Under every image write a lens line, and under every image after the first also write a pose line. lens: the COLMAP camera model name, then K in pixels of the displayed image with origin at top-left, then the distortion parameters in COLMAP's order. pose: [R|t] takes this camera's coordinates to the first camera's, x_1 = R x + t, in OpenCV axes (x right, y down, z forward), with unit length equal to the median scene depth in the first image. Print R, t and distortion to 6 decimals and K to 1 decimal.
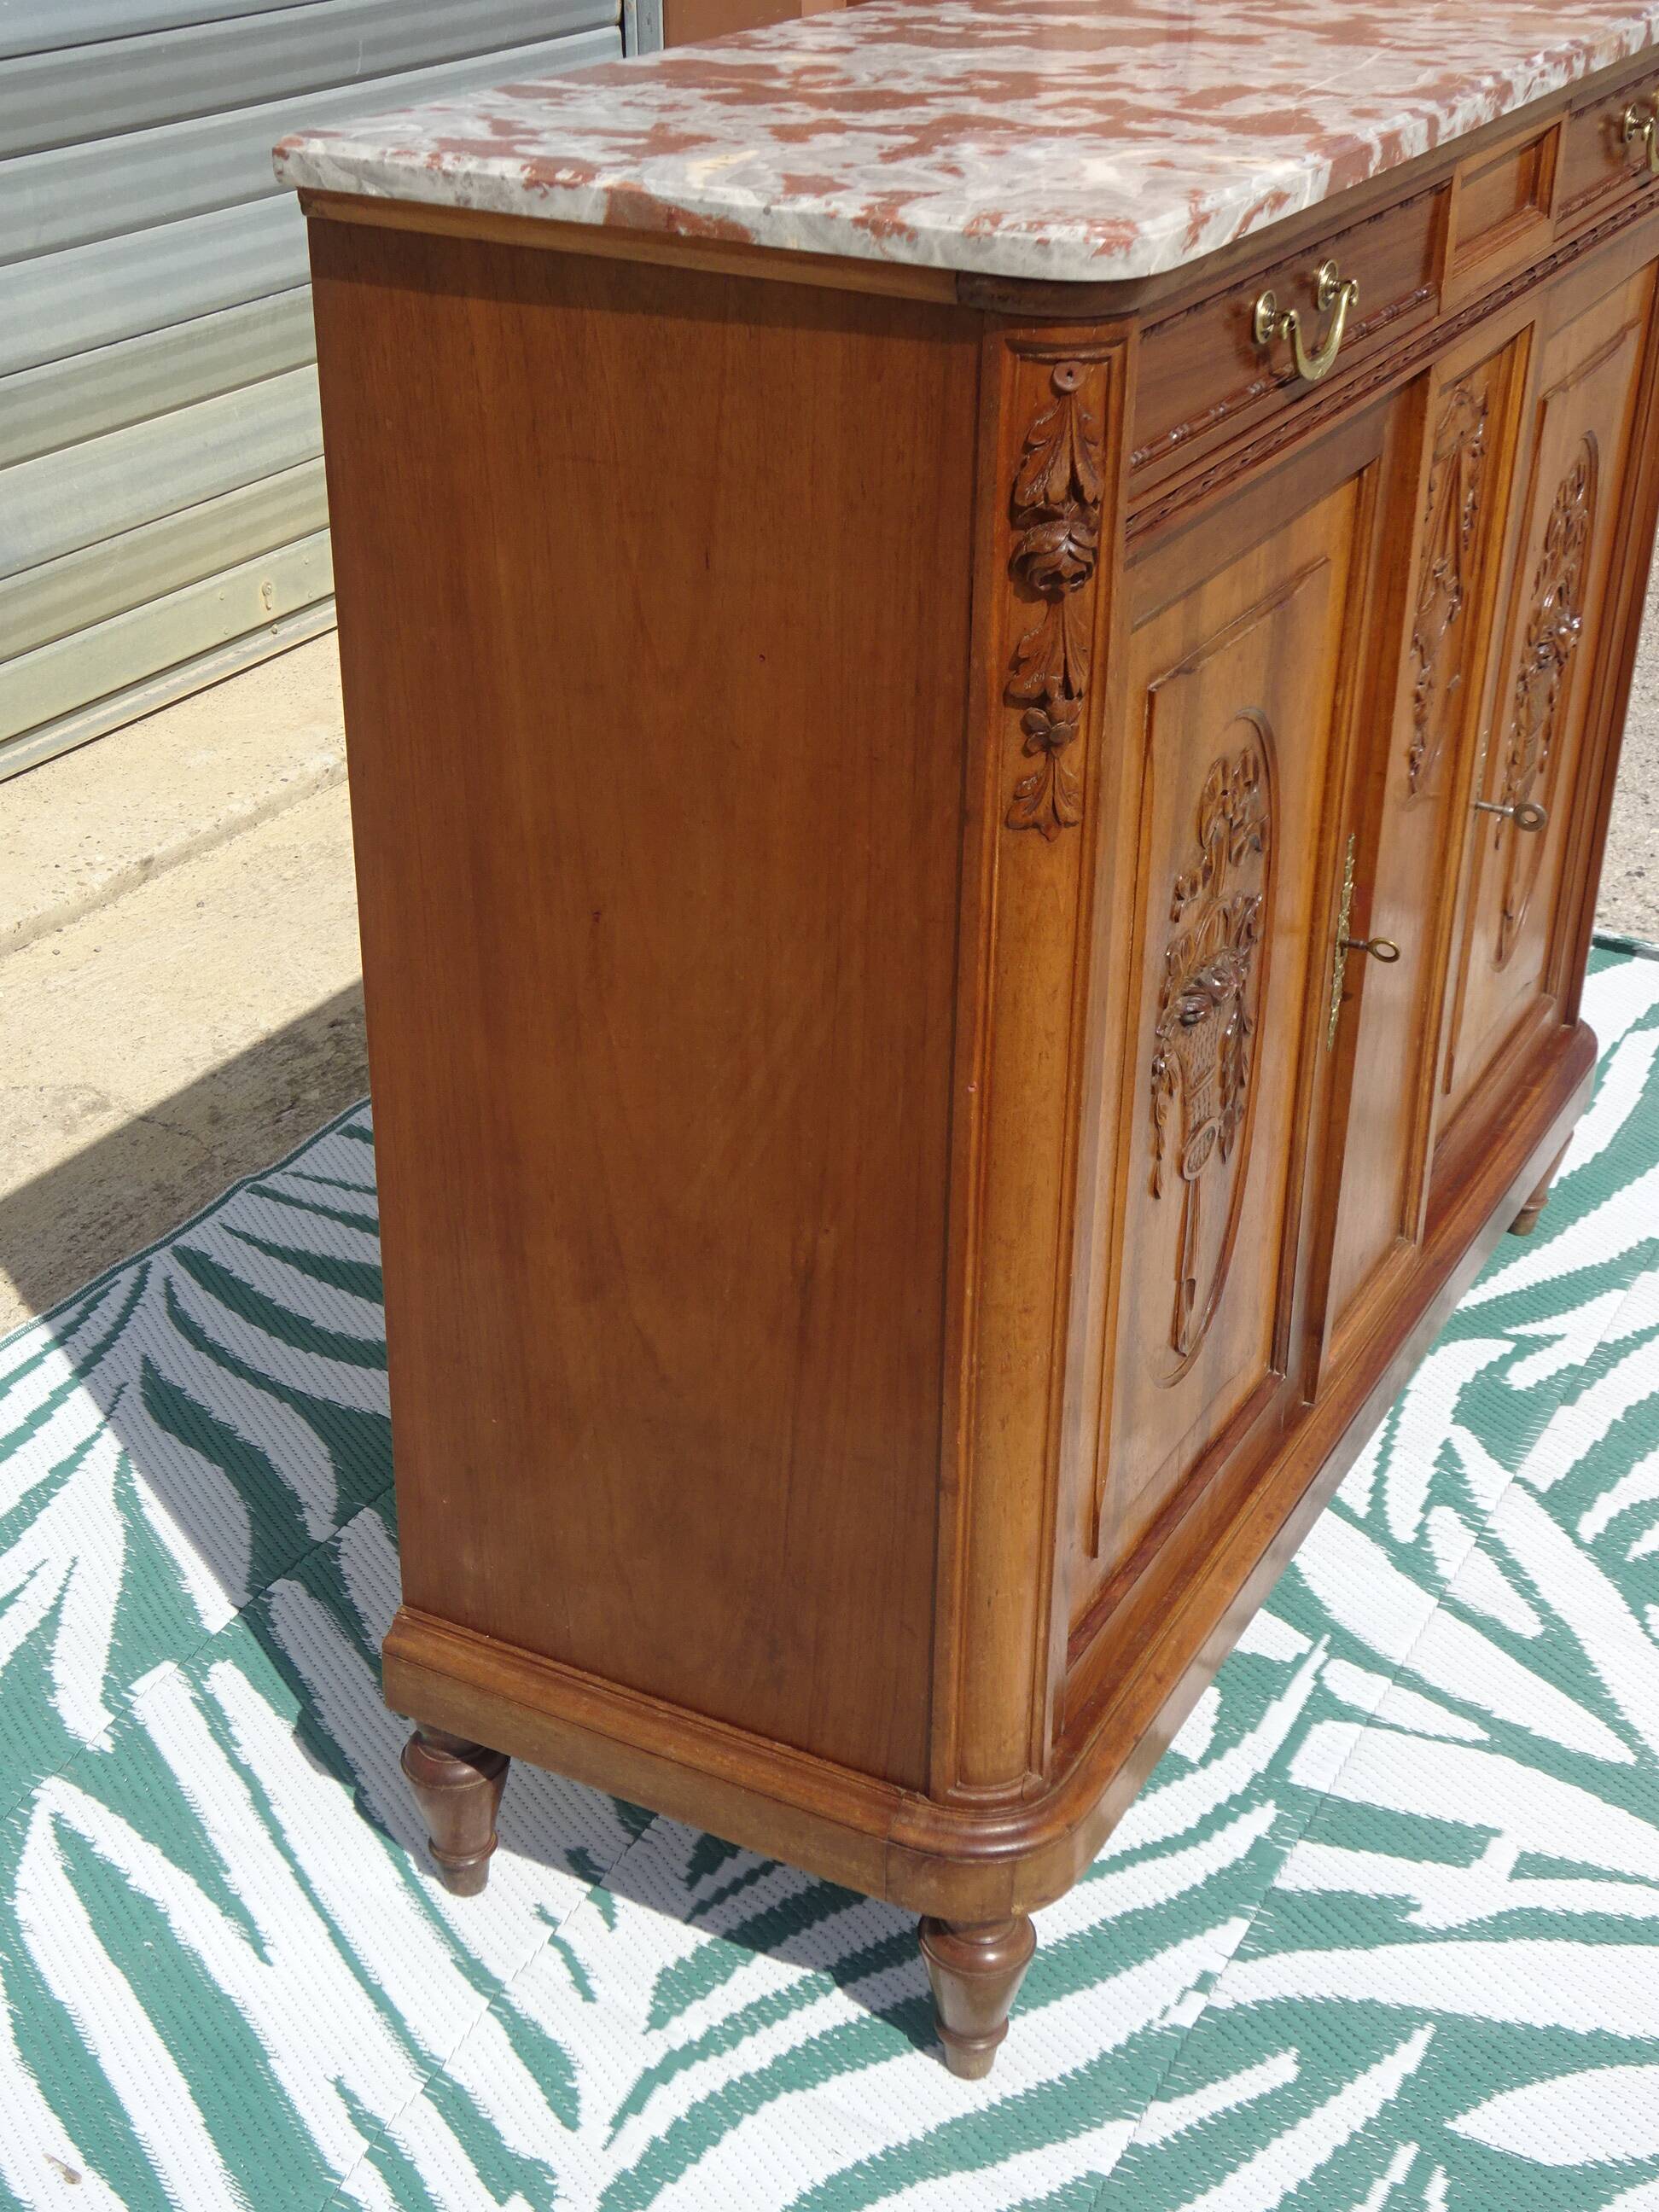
lens RADIAL K [[2851.3, 0, 829.5], [0, 2851.3, 1106.0], [0, 0, 1]] dist [0.026682, 0.071213]
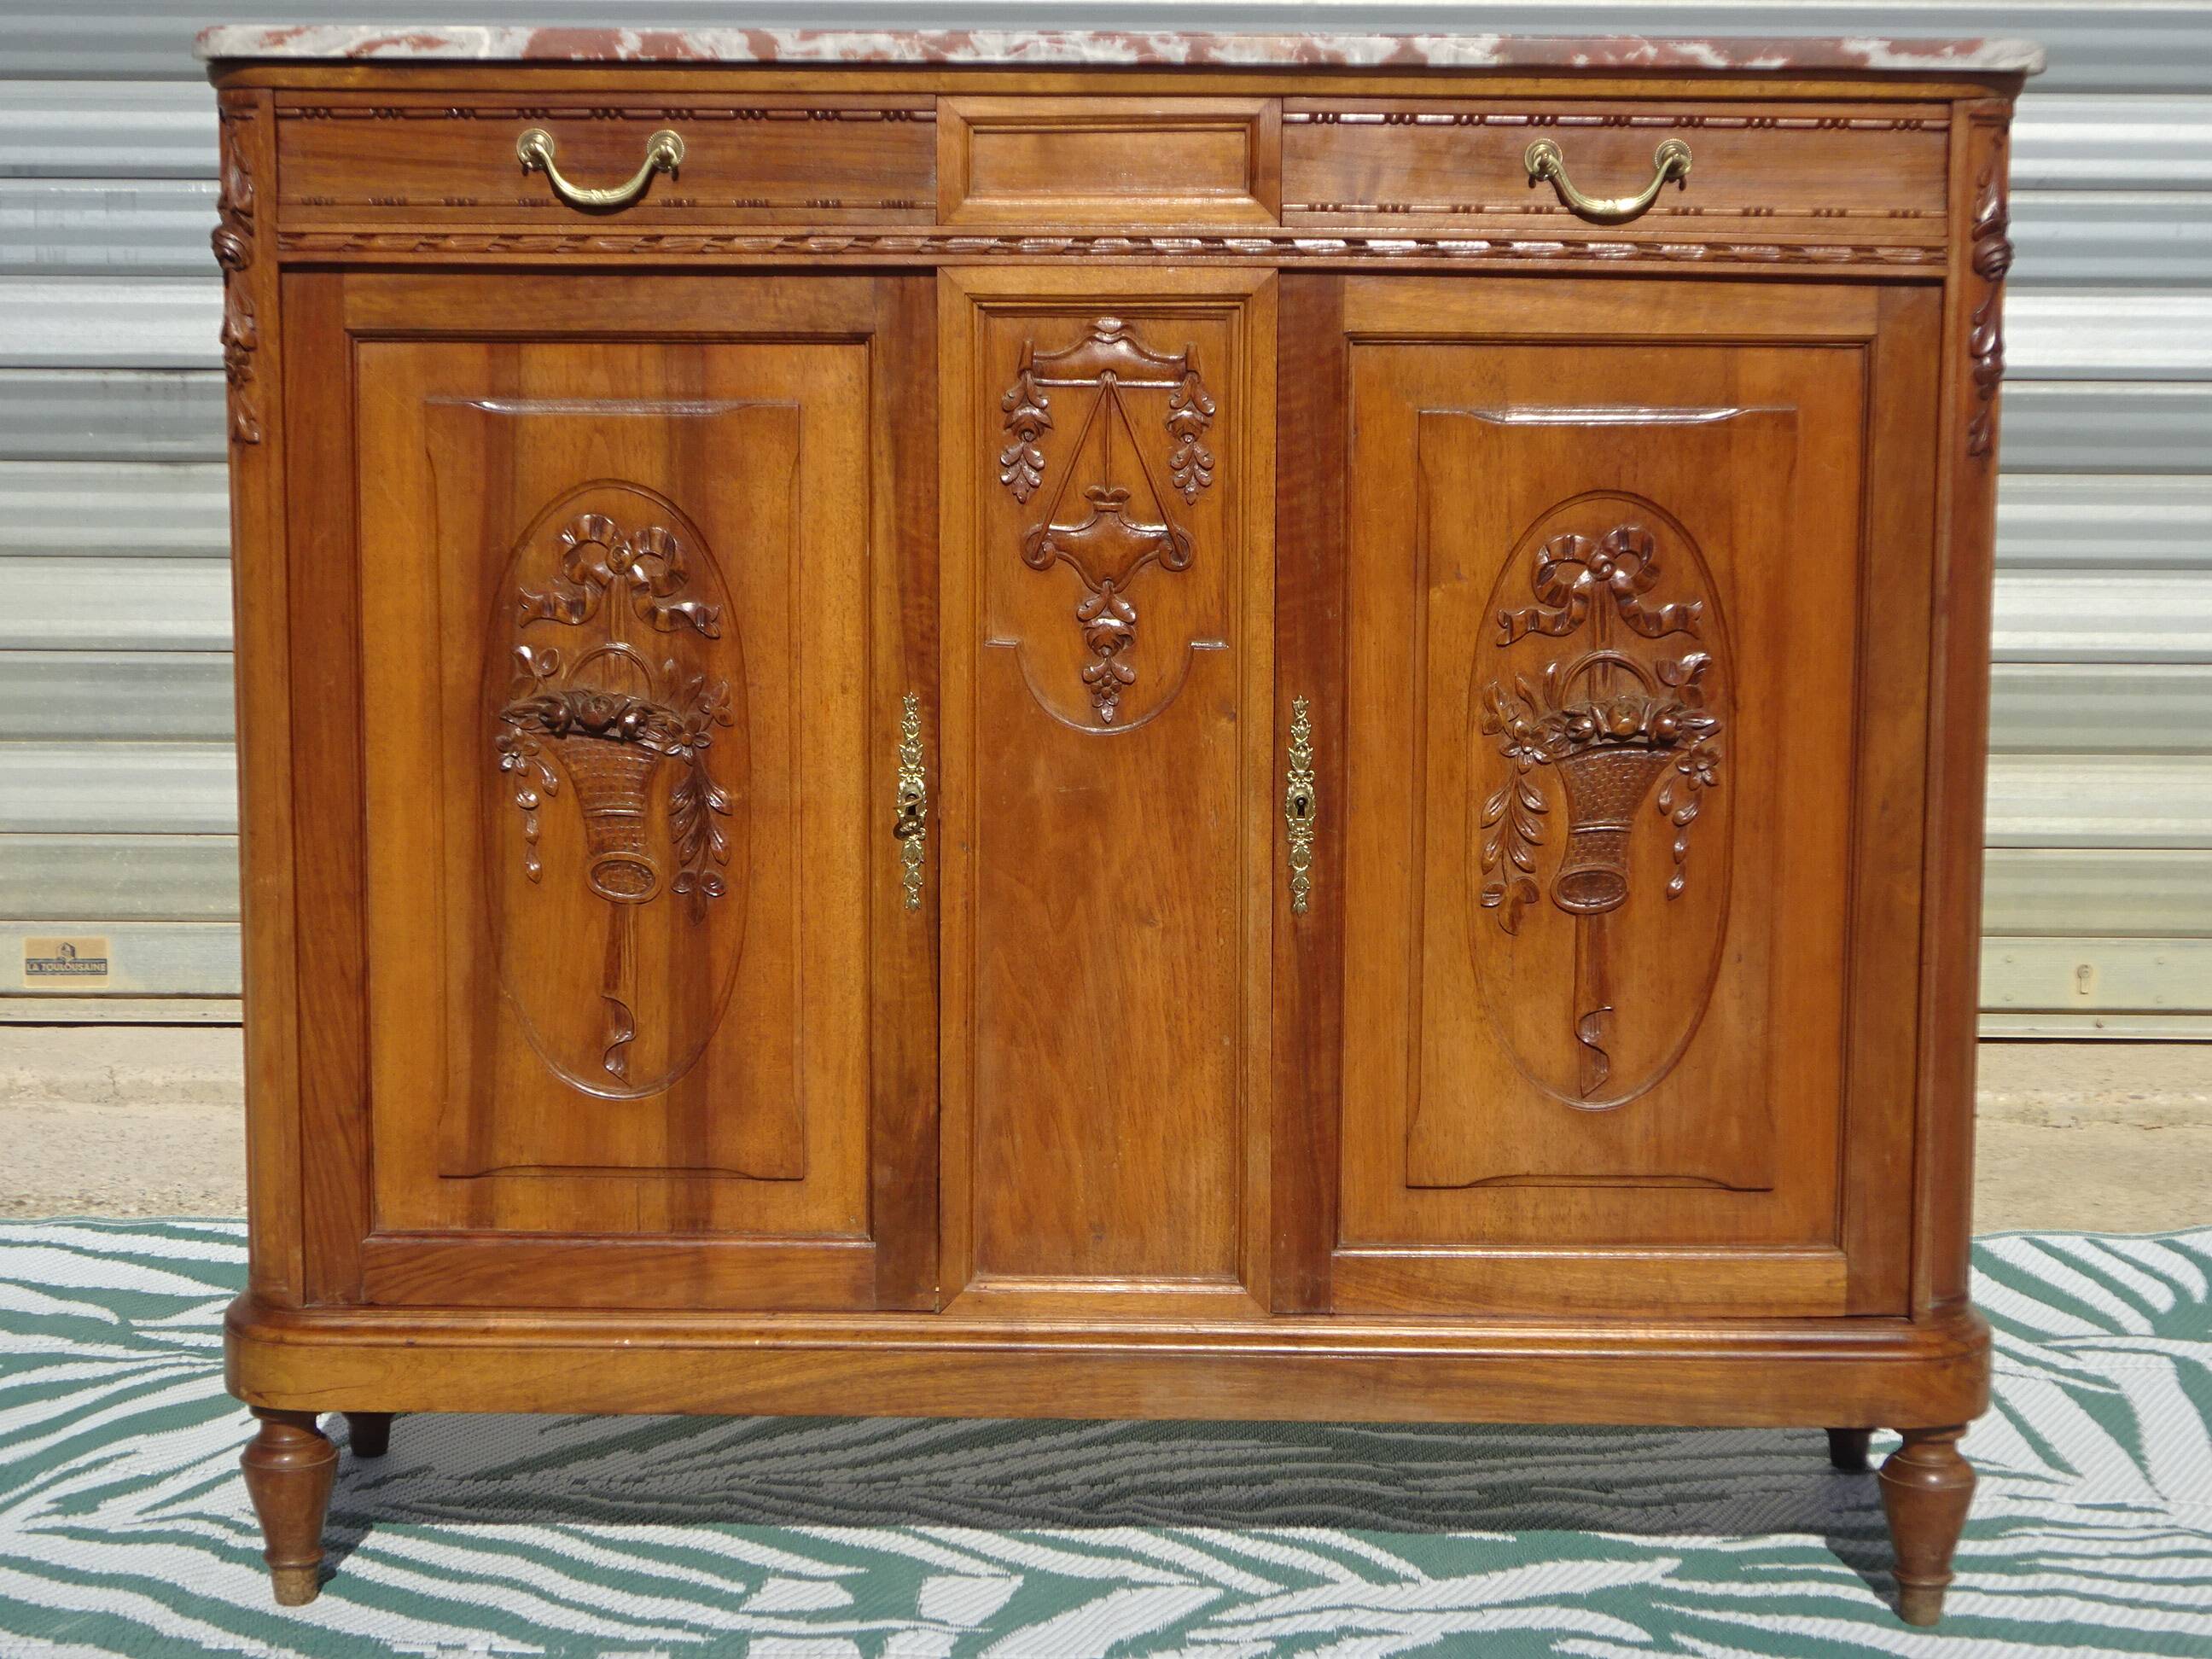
lens RADIAL K [[3750.5, 0, 1106.1], [0, 3750.5, 821.2], [0, 0, 1]] dist [0.003672, -0.015062]
pose [[0.463274, 0.105821, -0.879874, 1.484056], [-0.417367, 0.901898, -0.111284, 0.078358], [0.781781, 0.418785, 0.461993, 0.407817]]
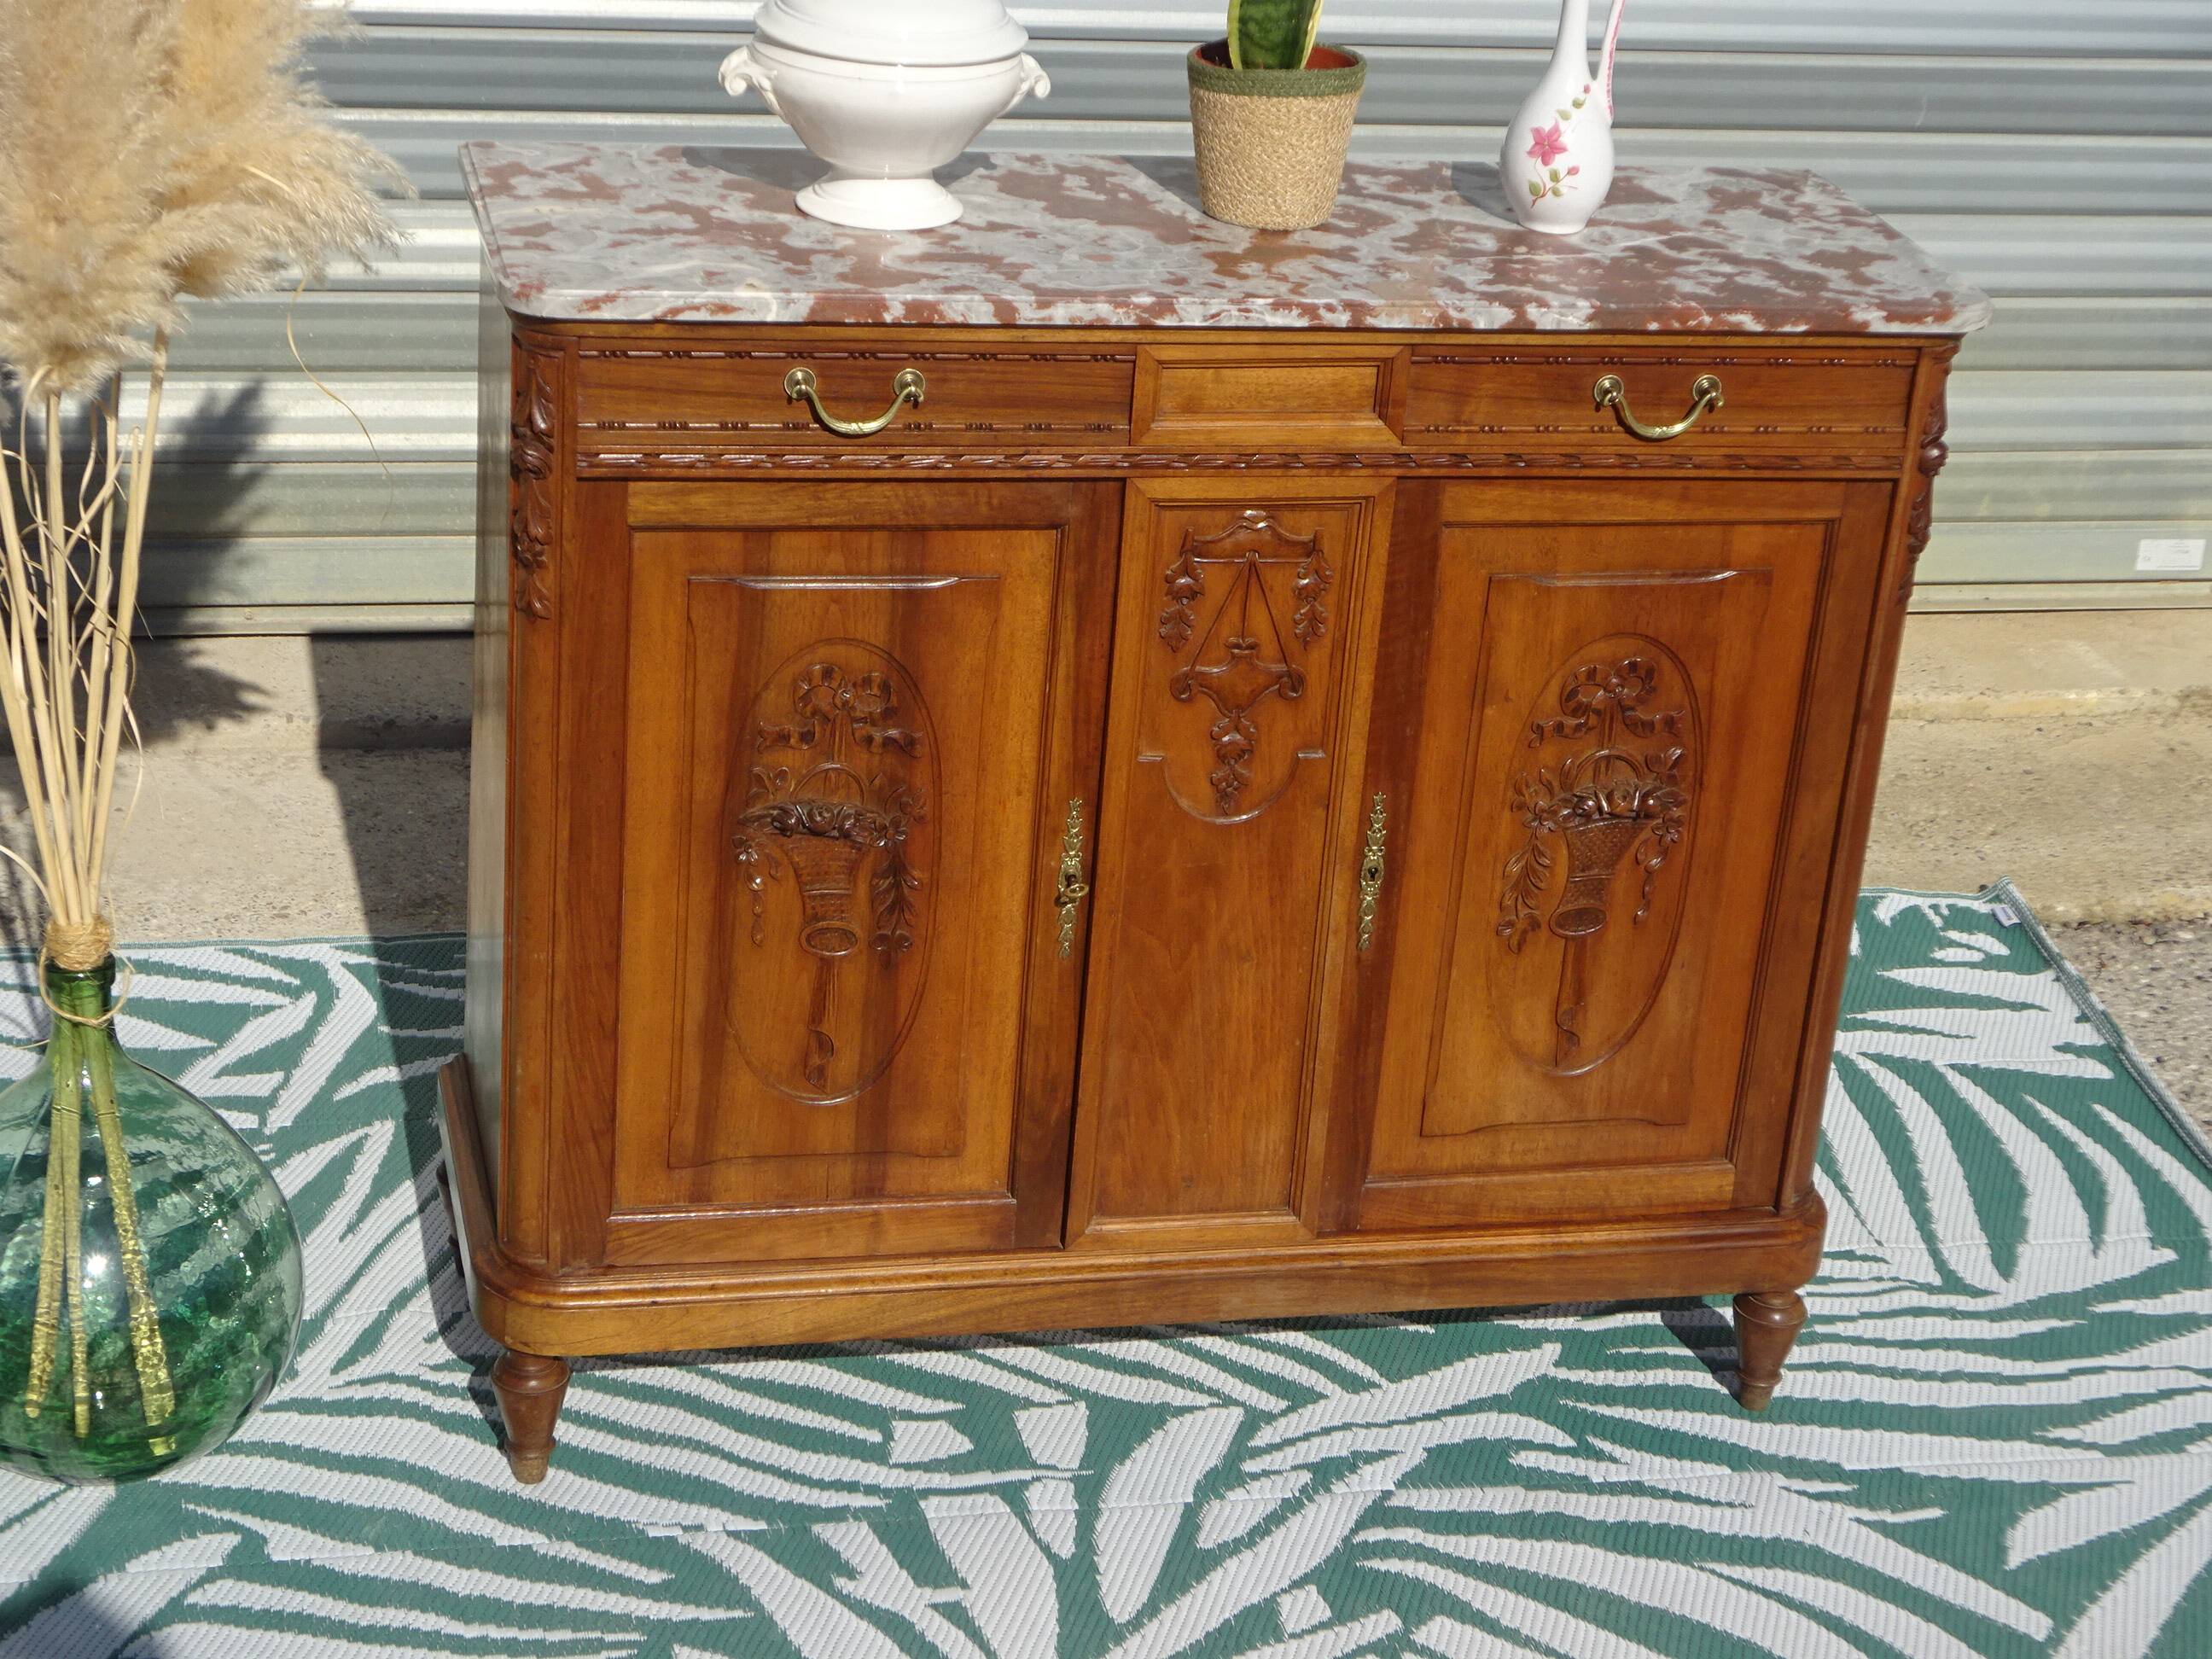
lens RADIAL K [[4001.1, 0, 1110.4], [0, 4001.1, 826.3], [0, 0, 1]] dist [0.023883, -0.168887]
pose [[0.660000, 0.338993, -0.670435, 1.457362], [-0.411631, 0.909705, 0.054750, -0.191905], [0.628458, 0.239837, 0.739945, -0.386017]]
